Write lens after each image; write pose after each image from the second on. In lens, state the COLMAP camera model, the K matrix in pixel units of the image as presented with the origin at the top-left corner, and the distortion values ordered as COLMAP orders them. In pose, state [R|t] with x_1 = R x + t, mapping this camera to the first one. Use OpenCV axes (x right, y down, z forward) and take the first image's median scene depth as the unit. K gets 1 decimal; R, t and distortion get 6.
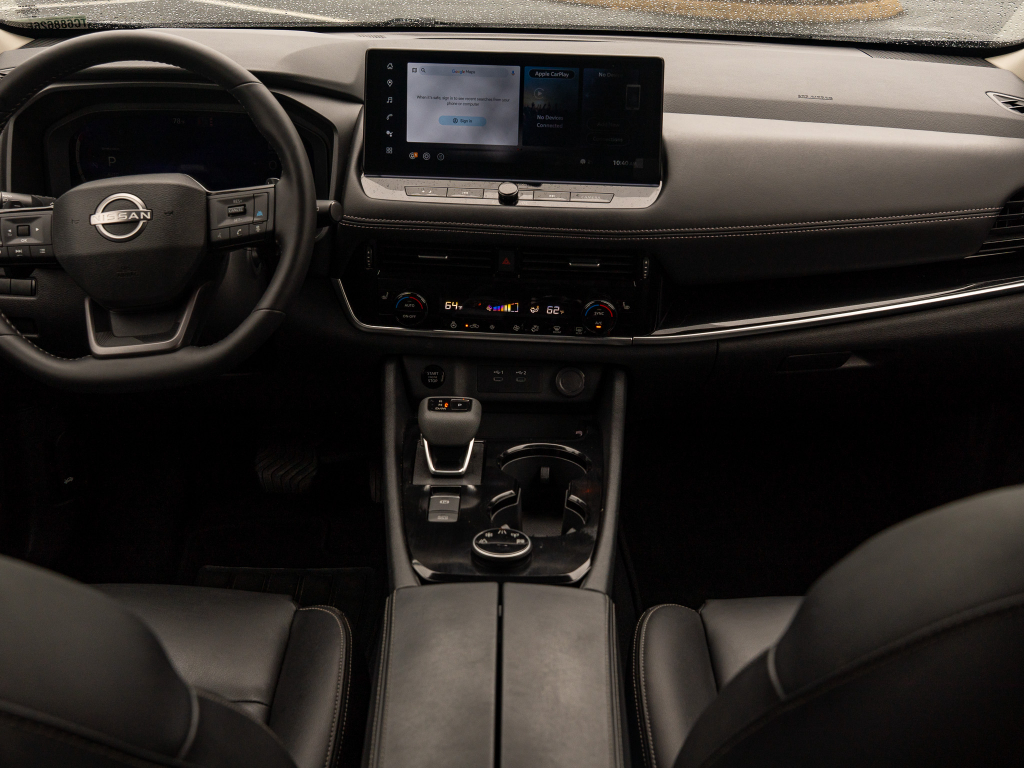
lens RADIAL K [[1197.6, 0, 512.0], [0, 1197.6, 384.0], [0, 0, 1]] dist [-0.005569, 0.034332]
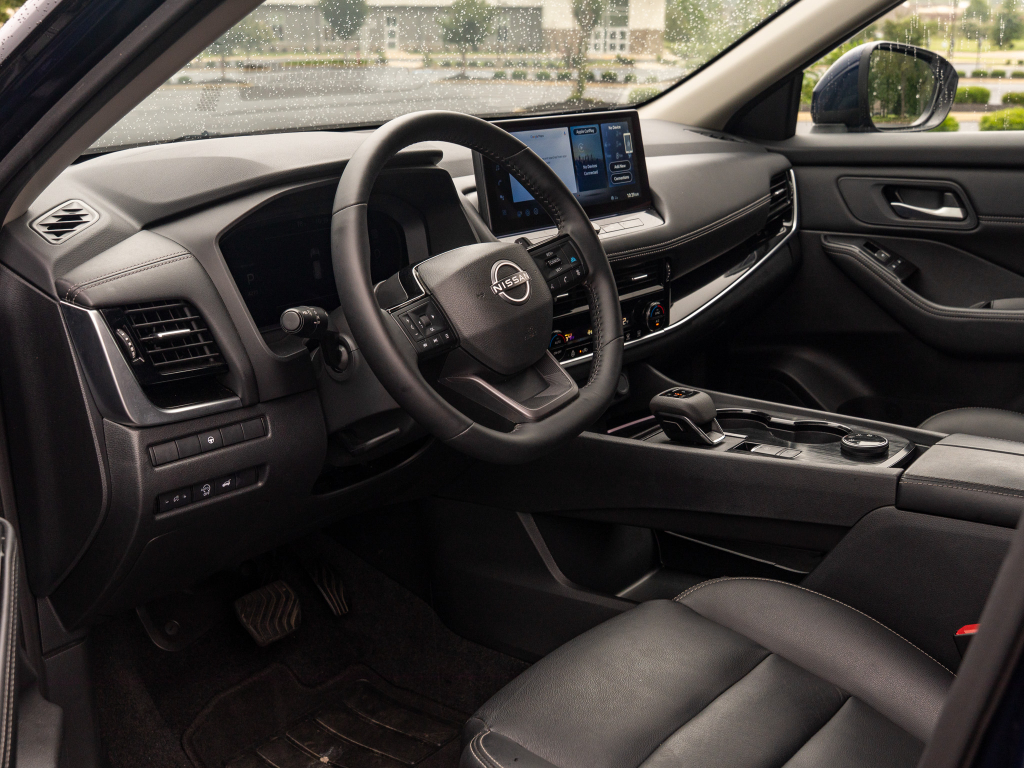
lens RADIAL K [[1234.4, 0, 512.0], [0, 1234.4, 384.0], [0, 0, 1]] dist [0.003914, 0.036050]
pose [[0.605137, -0.239338, 0.759294, -1.061858], [0.338460, 0.940601, 0.026744, -0.079721], [-0.720593, 0.240806, 0.650198, 0.314765]]
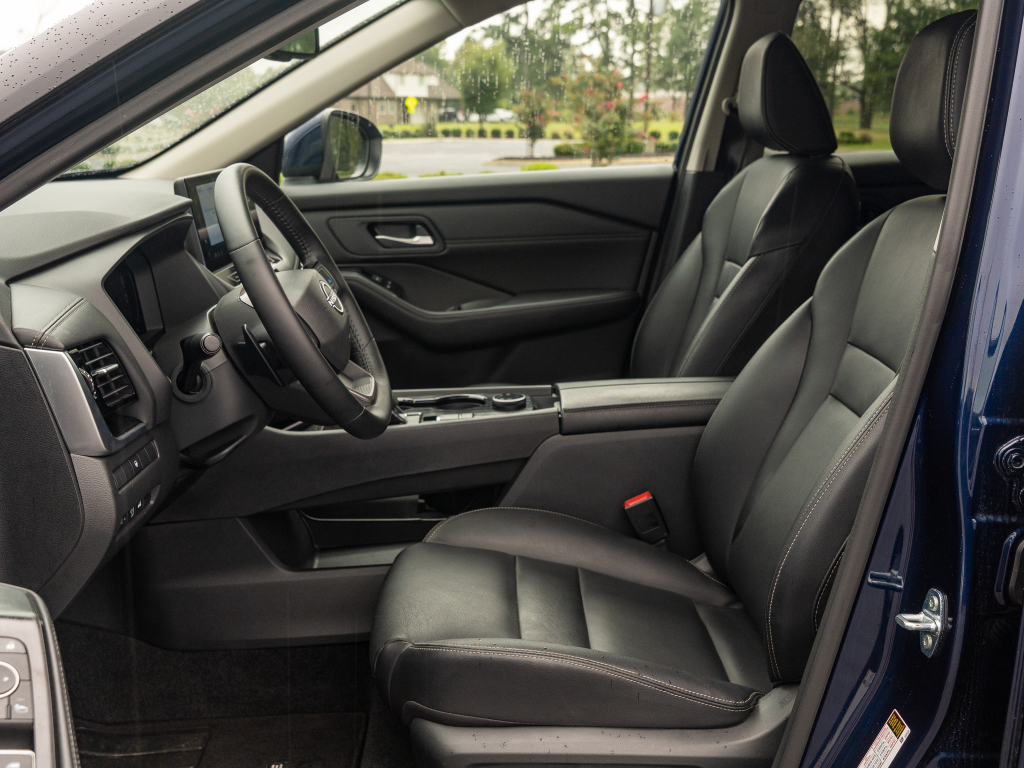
lens RADIAL K [[1197.6, 0, 512.0], [0, 1197.6, 384.0], [0, 0, 1]] dist [-0.005569, 0.034332]
pose [[-0.029663, -0.247470, 0.968441, -1.462734], [0.406433, 0.882172, 0.237874, -0.261445], [-0.913199, 0.400663, 0.074413, 0.712631]]
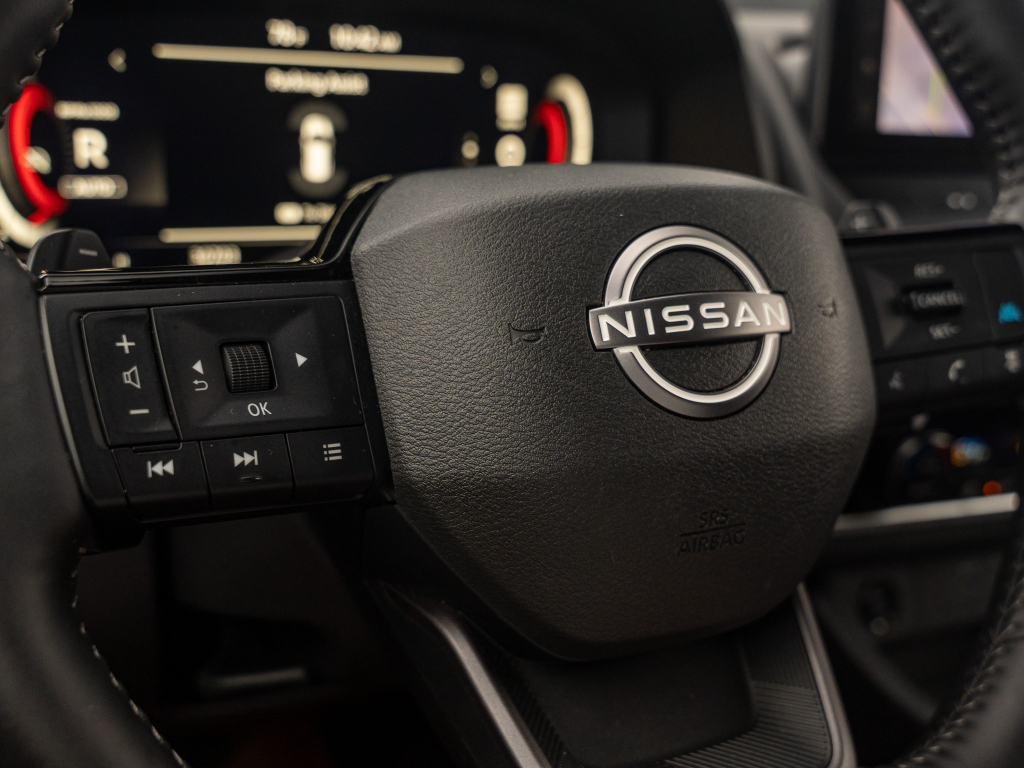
lens RADIAL K [[1197.6, 0, 512.0], [0, 1197.6, 384.0], [0, 0, 1]] dist [-0.005569, 0.034332]
pose [[0.884481, -0.008311, 0.466501, -0.446866], [0.029912, 0.998795, -0.038919, -0.108546], [-0.465616, 0.048377, 0.883664, 0.736553]]
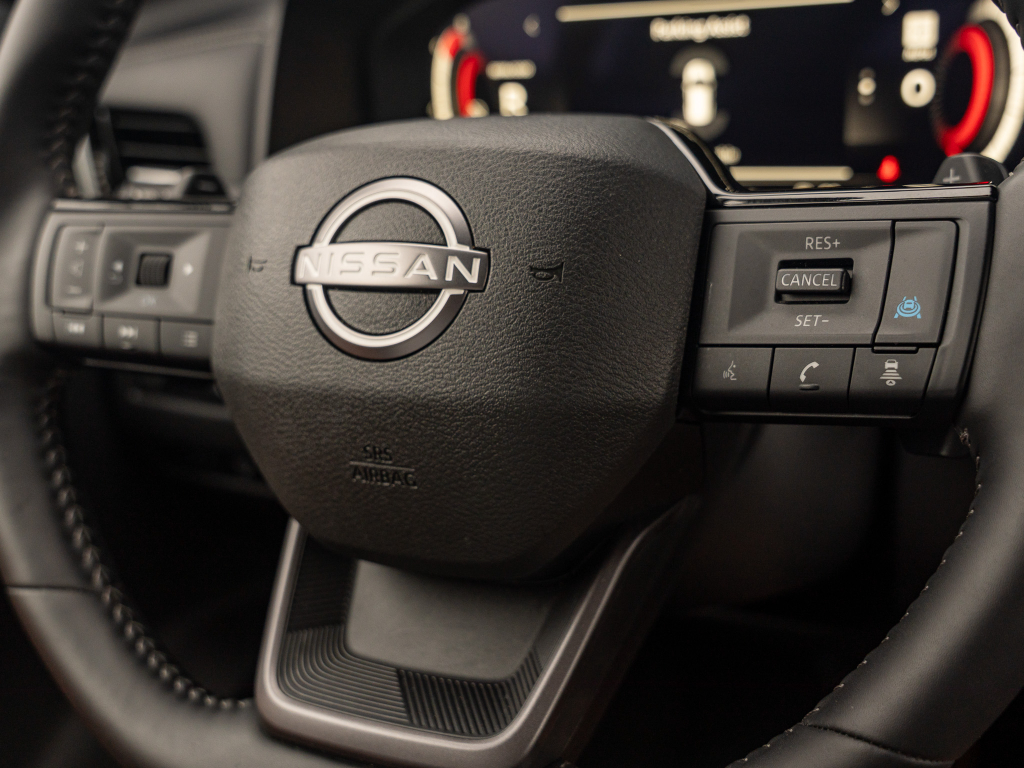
lens RADIAL K [[1197.6, 0, 512.0], [0, 1197.6, 384.0], [0, 0, 1]] dist [-0.005569, 0.034332]
pose [[0.887420, 0.147642, -0.436679, -0.165106], [-0.129869, 0.989024, 0.070469, -0.126246], [0.442290, -0.005825, 0.896853, 0.712988]]
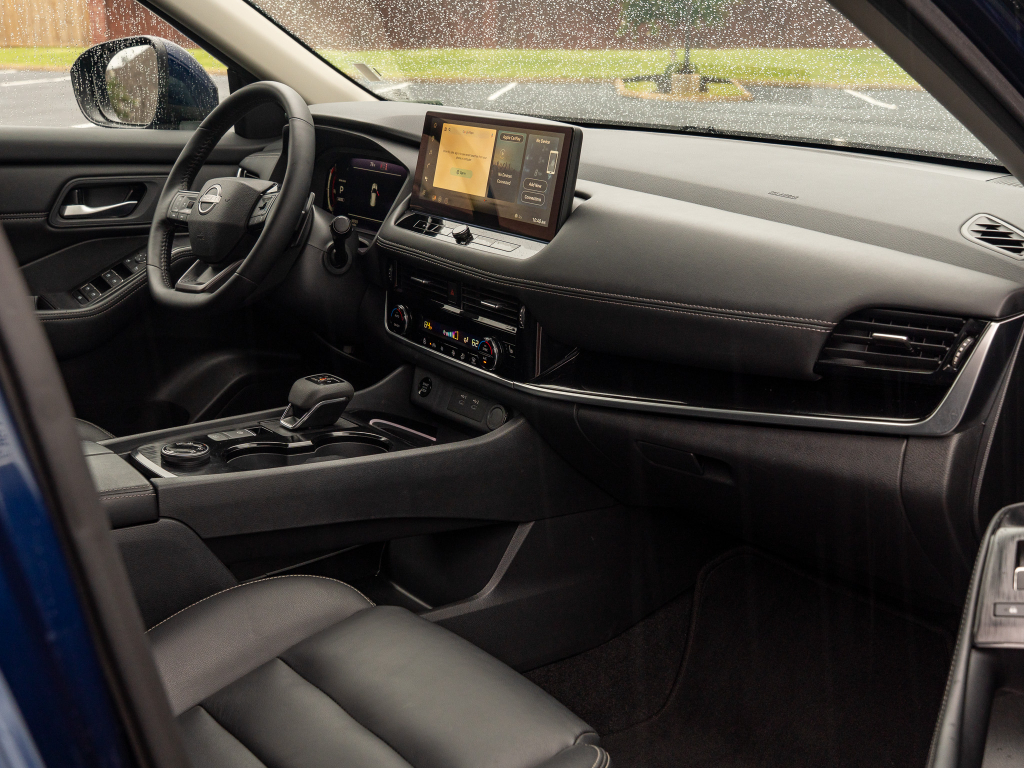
lens RADIAL K [[1197.6, 0, 512.0], [0, 1197.6, 384.0], [0, 0, 1]] dist [-0.005569, 0.034332]
pose [[0.644841, 0.210415, -0.734783, 0.953266], [-0.320461, 0.947209, -0.009989, -0.027623], [0.693891, 0.241911, 0.678229, 0.298480]]
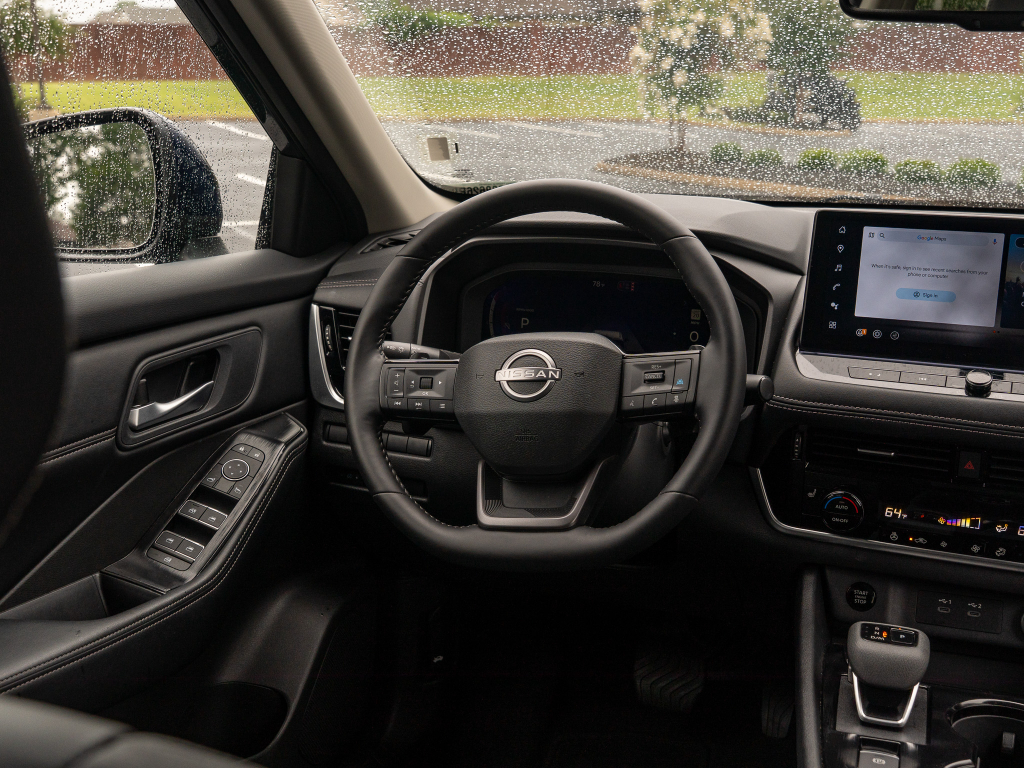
lens RADIAL K [[1197.6, 0, 512.0], [0, 1197.6, 384.0], [0, 0, 1]] dist [-0.005569, 0.034332]
pose [[0.945921, 0.069945, -0.316768, -0.047821], [-0.122603, 0.981136, -0.149469, 0.003471], [0.300338, 0.180223, 0.936652, 0.141911]]
